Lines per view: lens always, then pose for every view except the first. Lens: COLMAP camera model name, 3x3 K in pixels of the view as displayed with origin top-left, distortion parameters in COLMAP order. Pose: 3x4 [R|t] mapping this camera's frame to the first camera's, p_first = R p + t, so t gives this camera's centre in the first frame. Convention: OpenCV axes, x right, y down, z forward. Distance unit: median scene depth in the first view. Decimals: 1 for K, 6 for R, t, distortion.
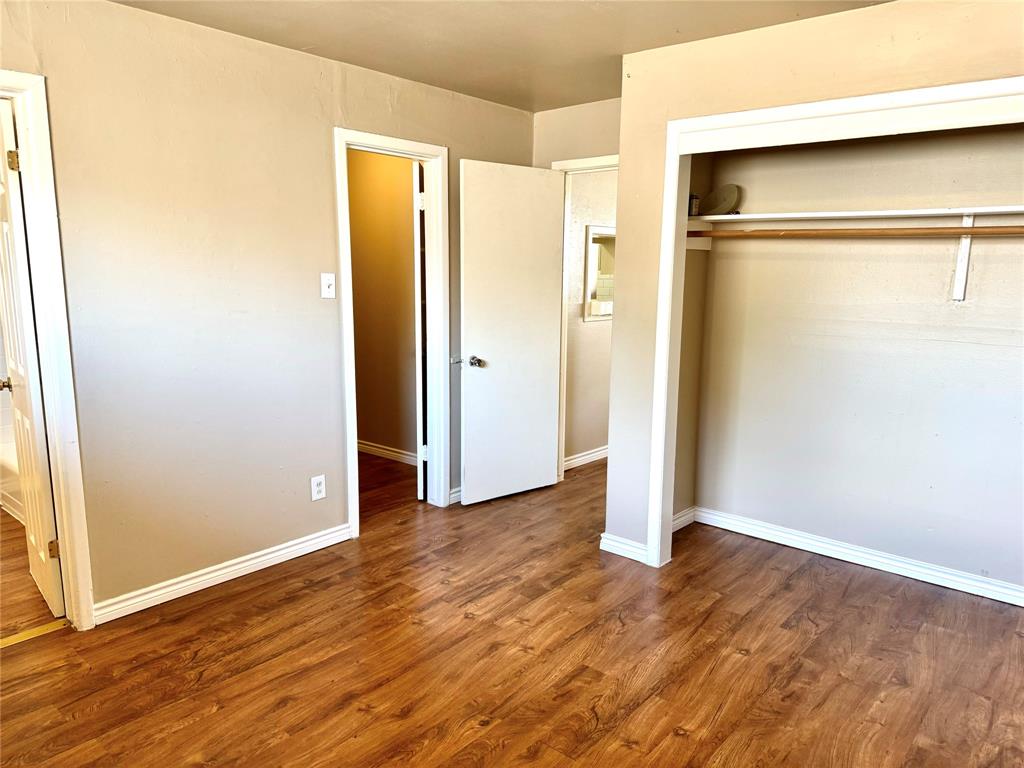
lens RADIAL K [[715.4, 0, 512.4], [0, 715.4, 385.3], [0, 0, 1]] dist [0.000479, 0.001242]
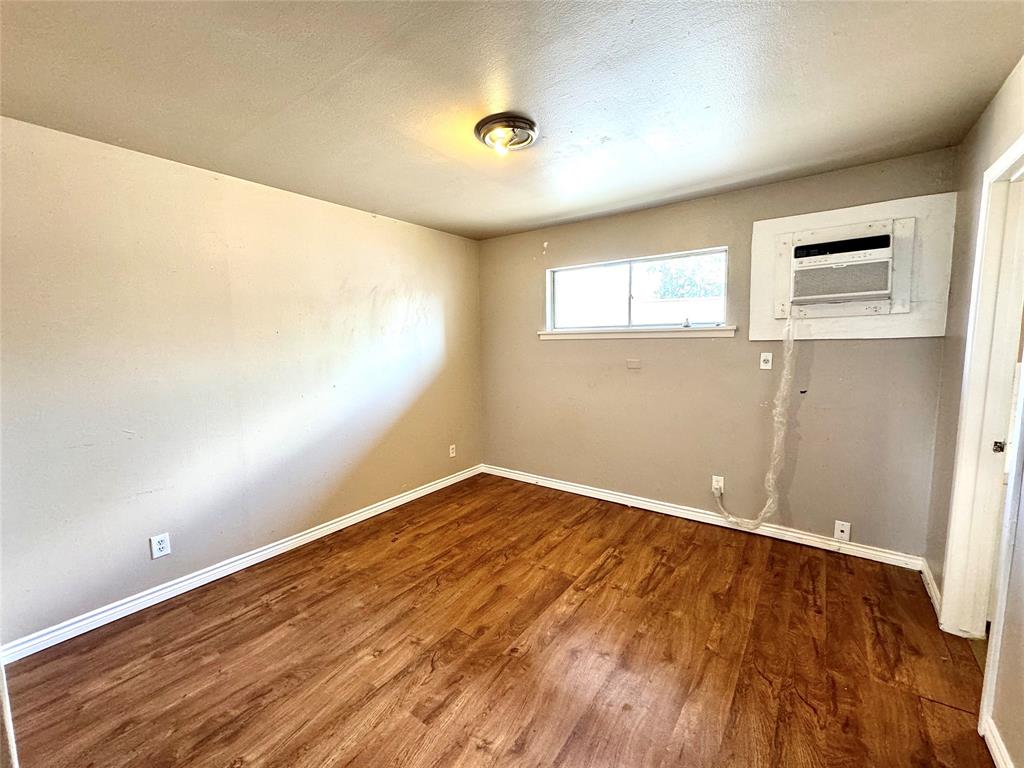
lens RADIAL K [[414.8, 0, 510.5], [0, 414.8, 384.5], [0, 0, 1]] dist [0.000038, 0.000029]
pose [[-0.996923, 0.015425, -0.076859, 0.021949], [-0.005978, 0.962636, 0.270733, -0.241983], [0.078164, 0.270360, -0.959581, 1.543595]]
